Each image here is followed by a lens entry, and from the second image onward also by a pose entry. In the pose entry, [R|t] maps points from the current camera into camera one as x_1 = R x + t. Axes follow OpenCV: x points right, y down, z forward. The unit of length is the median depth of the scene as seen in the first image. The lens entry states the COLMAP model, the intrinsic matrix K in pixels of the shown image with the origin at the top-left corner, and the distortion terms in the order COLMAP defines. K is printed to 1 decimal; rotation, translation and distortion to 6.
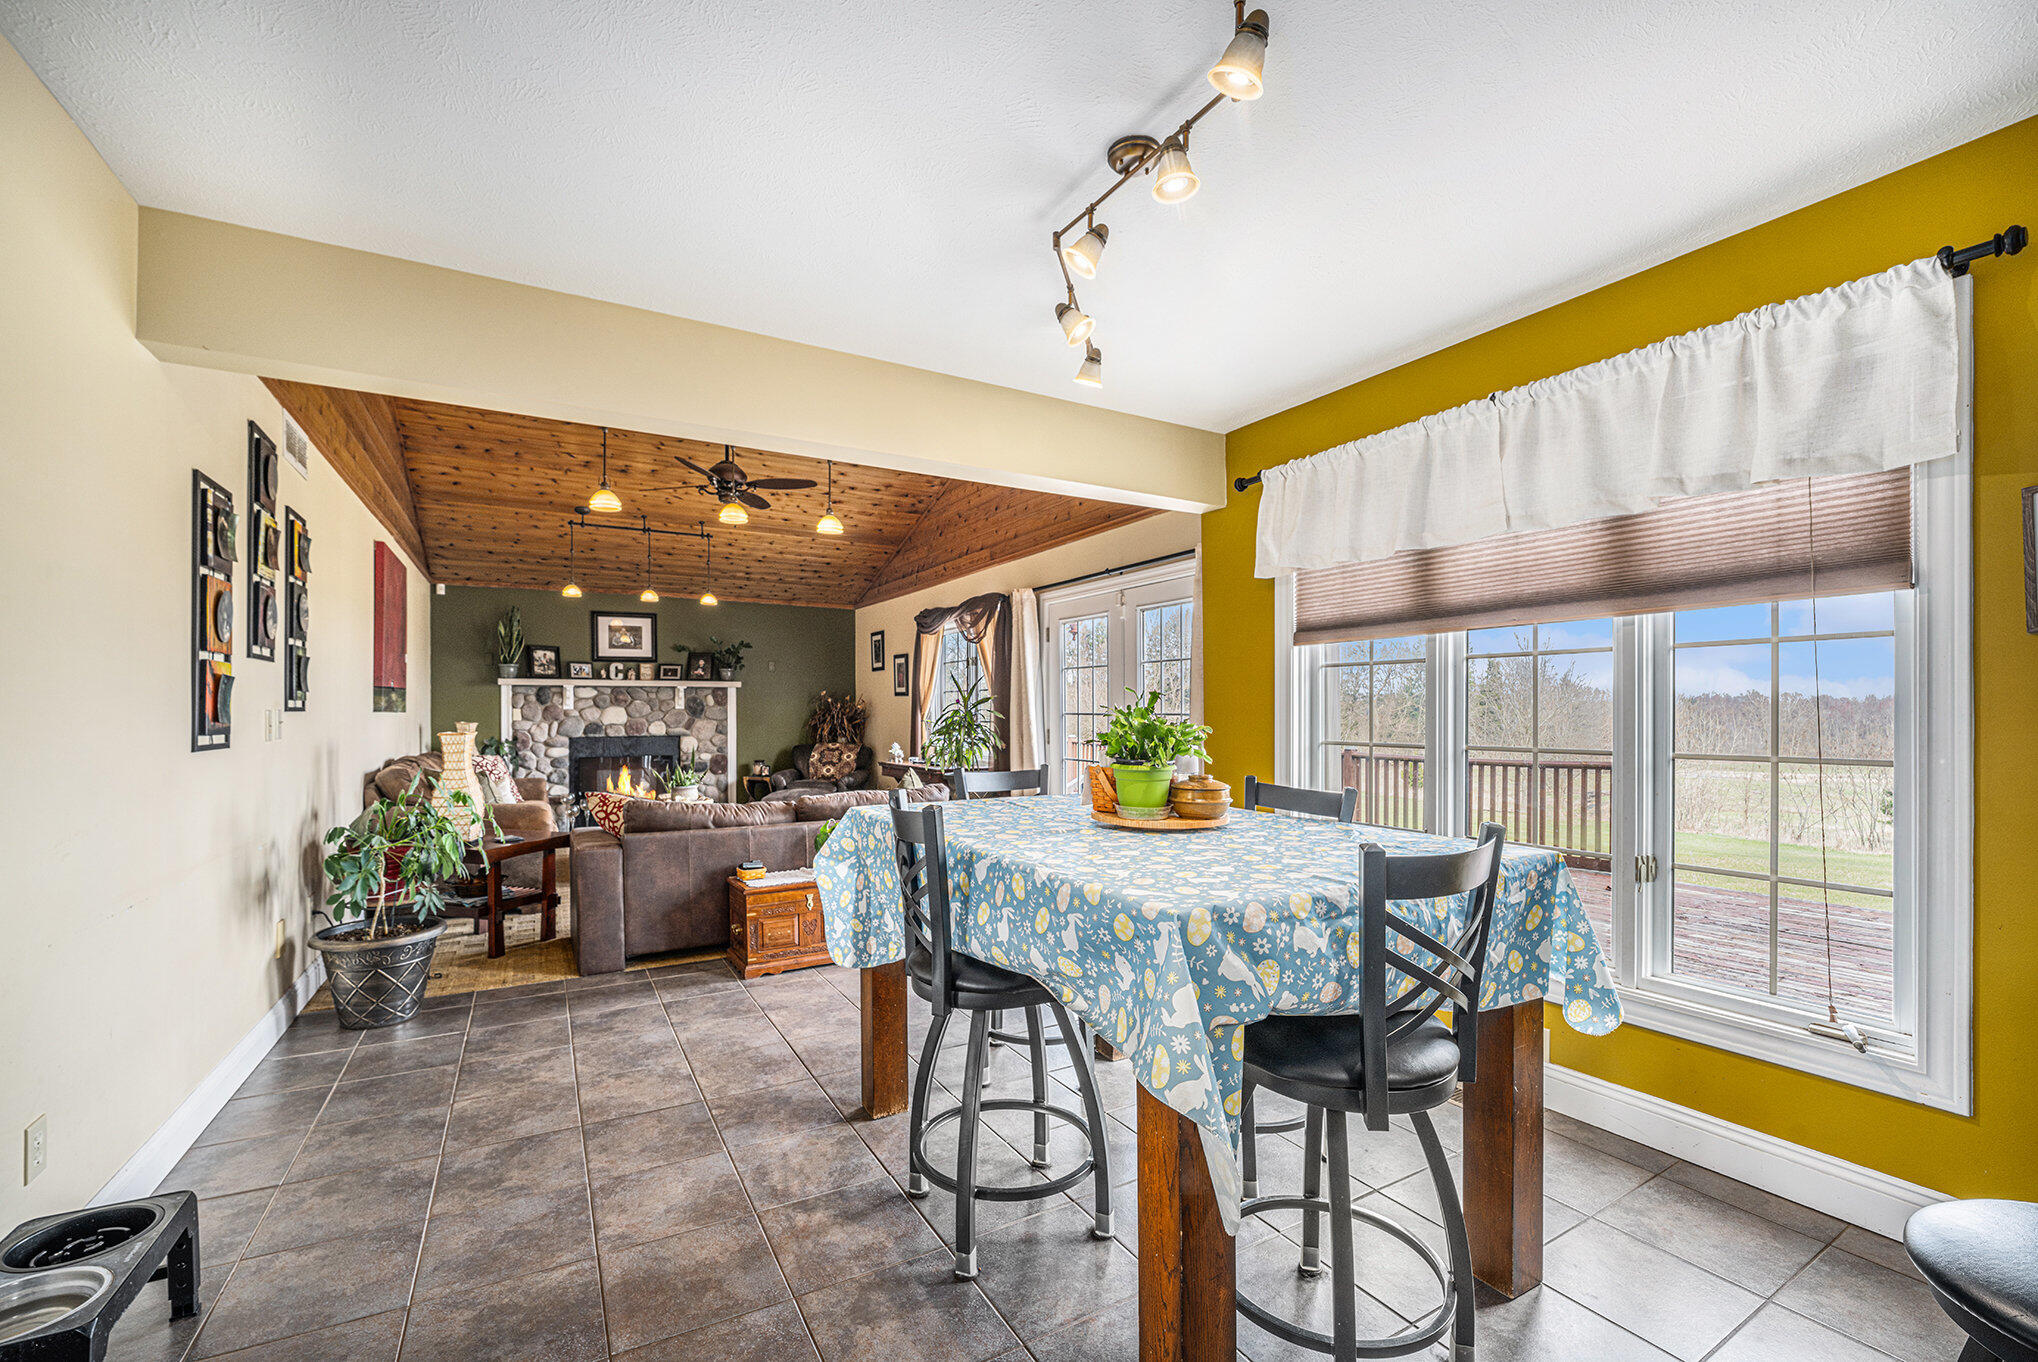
lens RADIAL K [[838.6, 0, 1018.5], [0, 838.6, 712.9], [0, 0, 1]] dist [-0.023302, 0.000319]
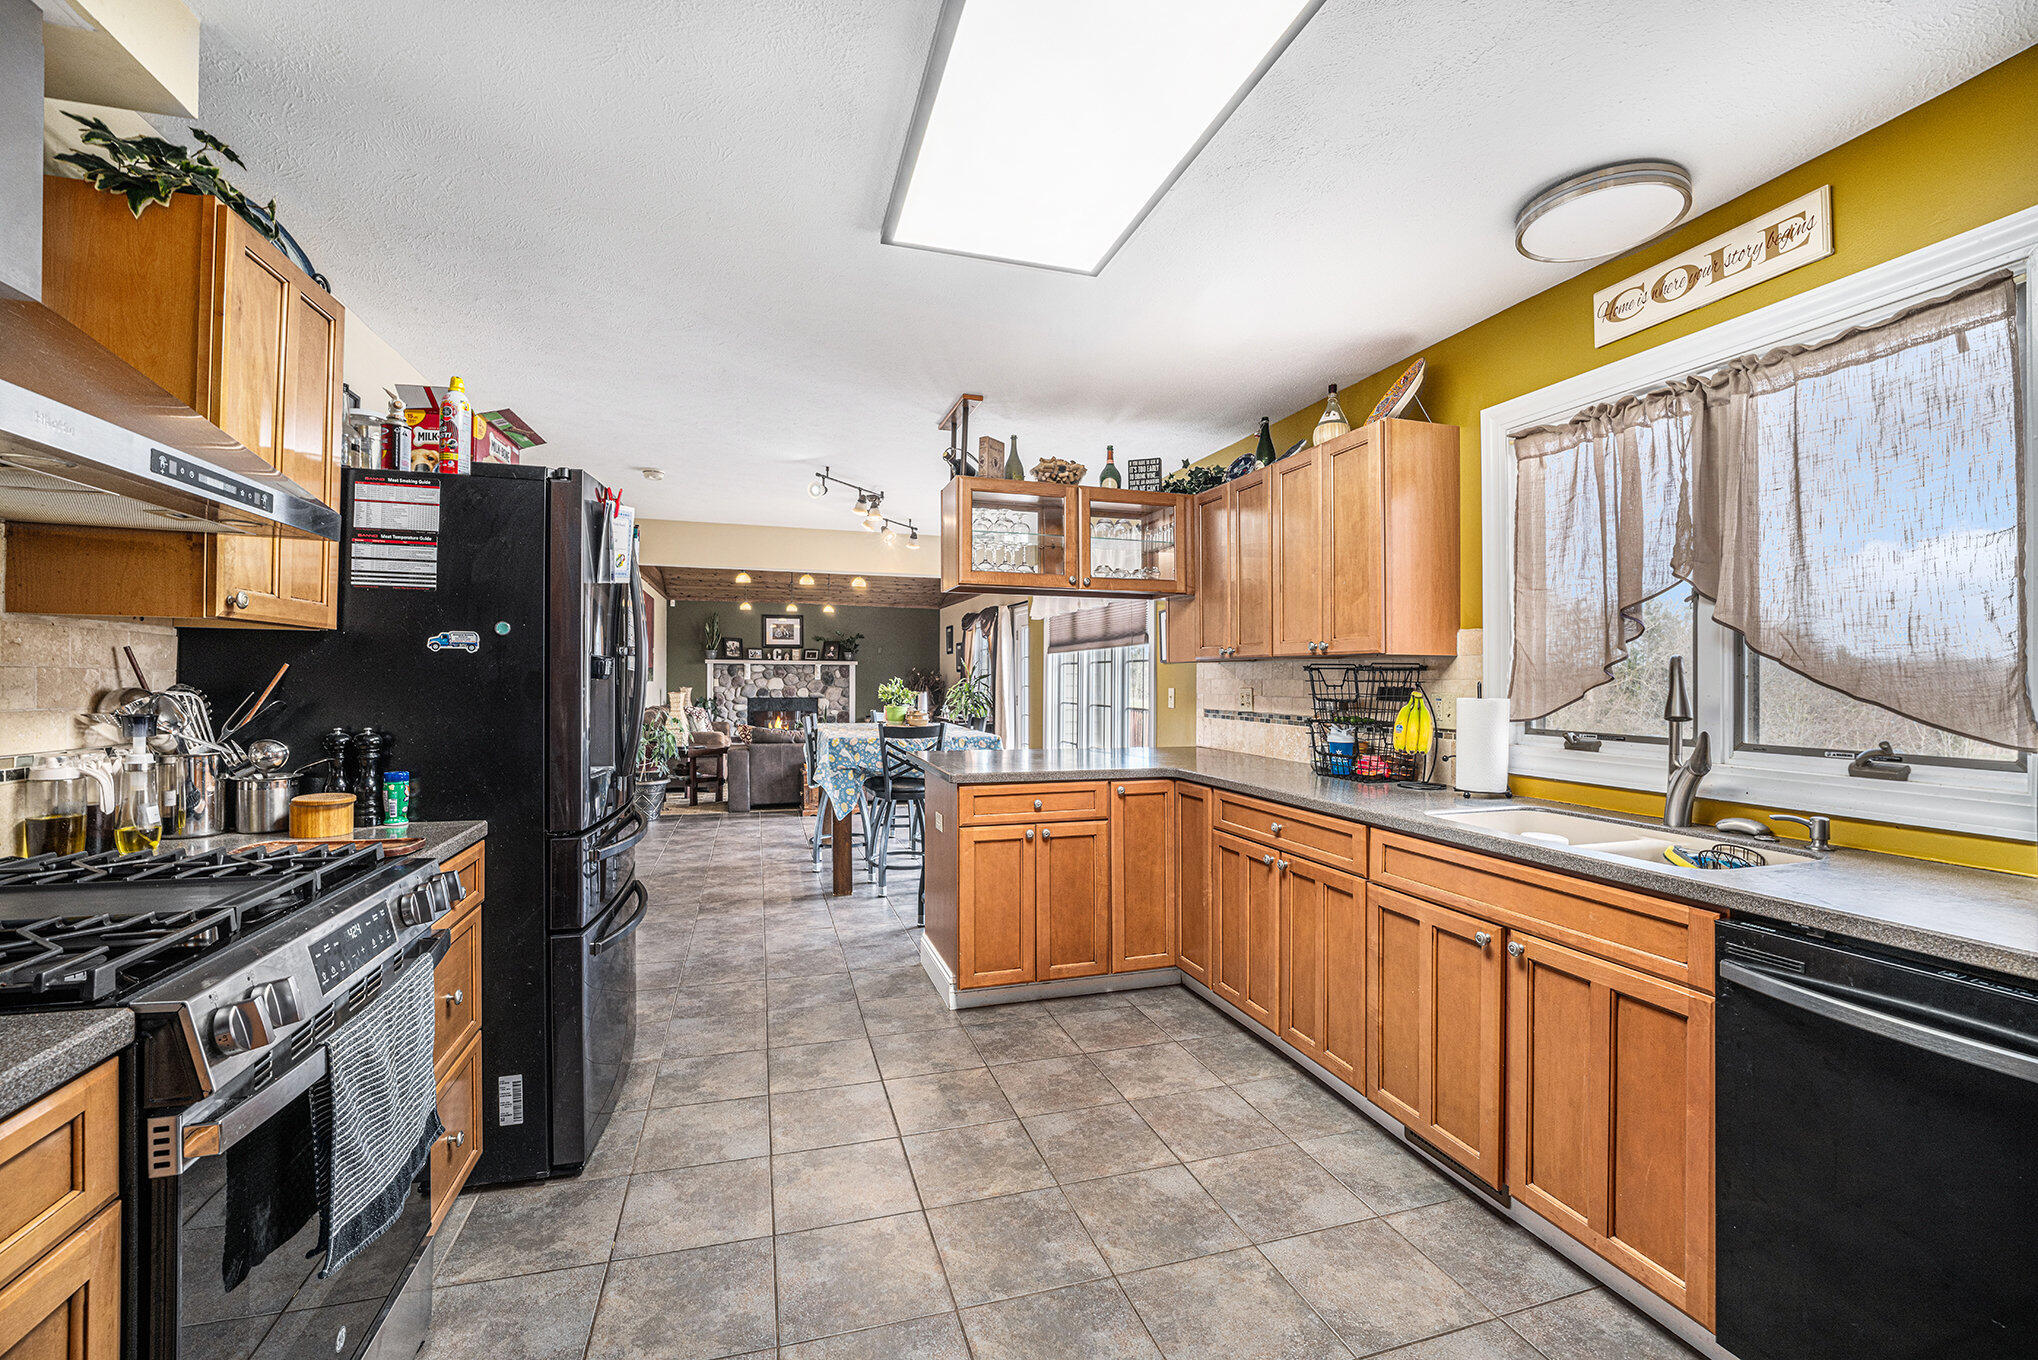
lens RADIAL K [[838.6, 0, 1016.3], [0, 838.6, 683.8], [0, 0, 1]] dist [-0.023302, 0.000319]
pose [[0.974971, 0.009947, -0.222108, 0.288818], [-0.009610, 0.999950, 0.002599, -0.005047], [0.222123, -0.000400, 0.975019, -0.397007]]
